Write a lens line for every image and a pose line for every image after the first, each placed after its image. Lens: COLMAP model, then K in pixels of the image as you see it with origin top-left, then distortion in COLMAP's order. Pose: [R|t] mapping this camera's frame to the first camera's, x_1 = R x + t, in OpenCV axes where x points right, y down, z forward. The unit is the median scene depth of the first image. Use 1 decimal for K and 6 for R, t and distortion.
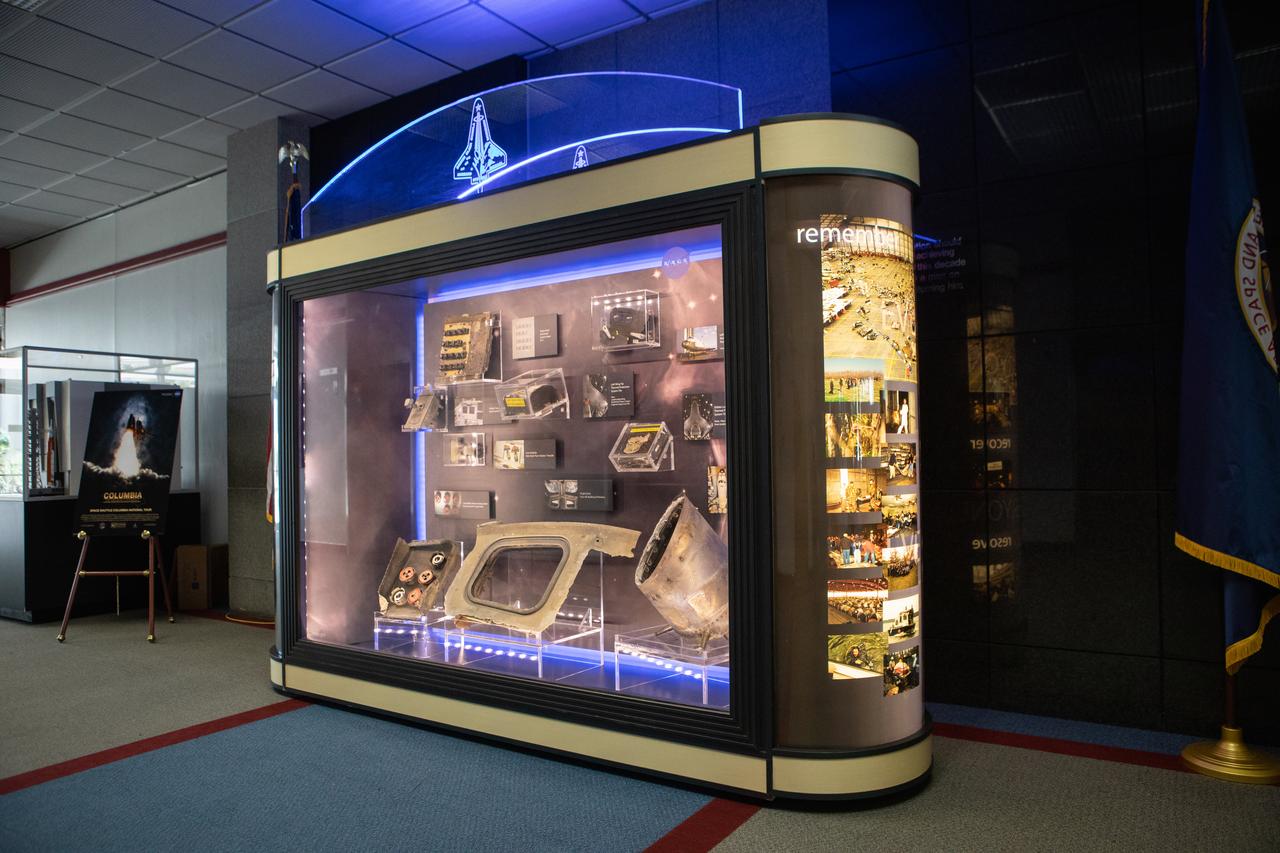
lens RADIAL K [[870.0, 0, 640.3], [0, 870.0, 433.5], [0, 0, 1]] dist [-0.048406, 0.000421]
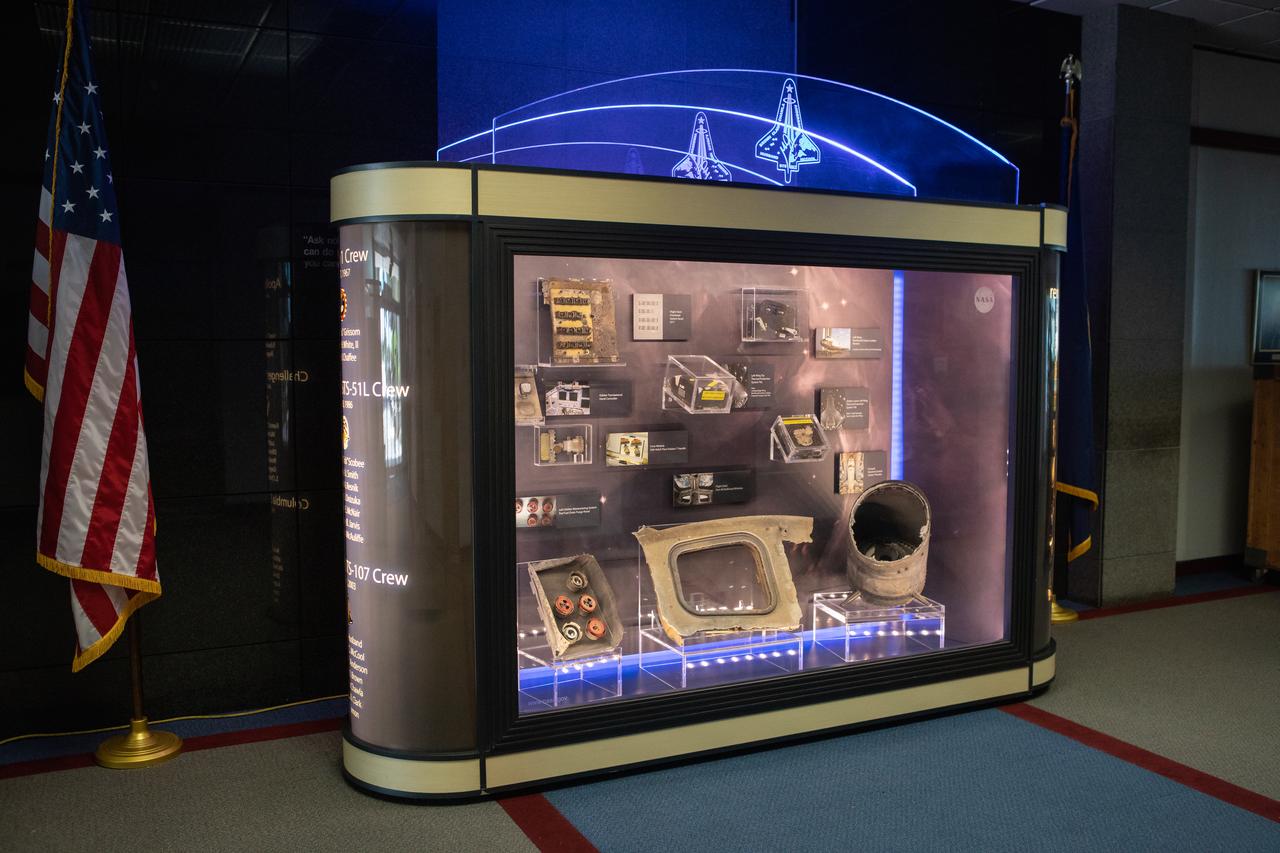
lens RADIAL K [[1140.4, 0, 640.6], [0, 1140.4, 424.4], [0, 0, 1]] dist [0.010118, -0.002255]
pose [[0.497631, -0.040241, 0.866455, -1.229356], [-0.028658, 0.997615, 0.062792, -0.078534], [-0.866915, -0.056078, 0.495291, 0.456581]]
